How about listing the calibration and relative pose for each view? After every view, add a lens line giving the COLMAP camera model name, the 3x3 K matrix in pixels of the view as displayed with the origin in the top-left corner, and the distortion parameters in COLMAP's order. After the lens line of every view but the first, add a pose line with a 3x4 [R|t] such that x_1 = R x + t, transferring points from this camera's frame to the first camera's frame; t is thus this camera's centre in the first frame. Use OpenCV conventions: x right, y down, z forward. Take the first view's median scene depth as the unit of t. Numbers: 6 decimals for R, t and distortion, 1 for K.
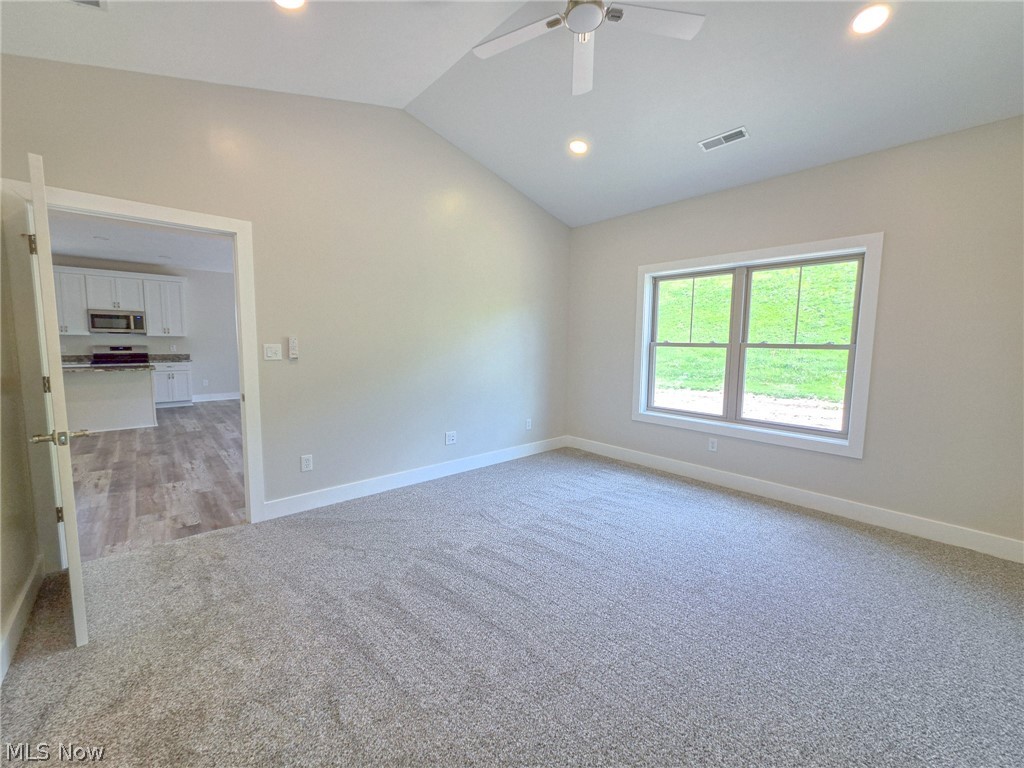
lens RADIAL K [[410.1, 0, 509.9], [0, 410.1, 383.9], [0, 0, 1]] dist [-0.005297, 0.001903]
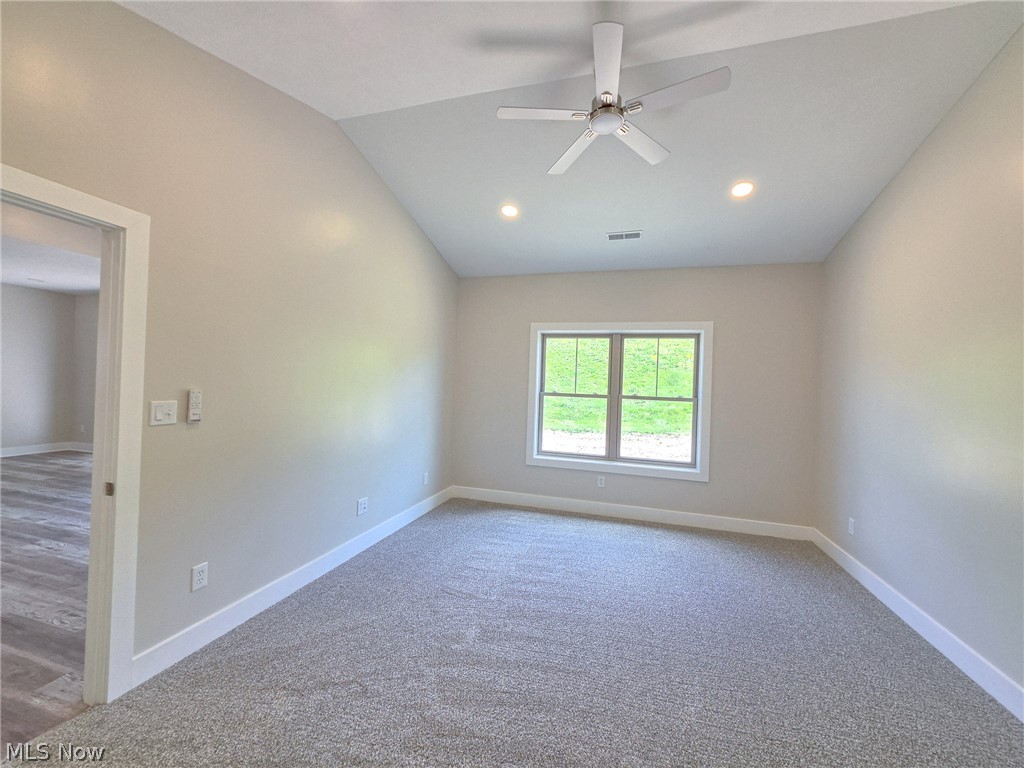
lens RADIAL K [[410.1, 0, 515.8], [0, 410.1, 384.0], [0, 0, 1]] dist [-0.005297, 0.001903]
pose [[0.855106, 0.018077, 0.518138, -0.338601], [0.028795, 0.996193, -0.082277, -0.041132], [-0.517653, 0.085275, 0.851330, 0.115591]]
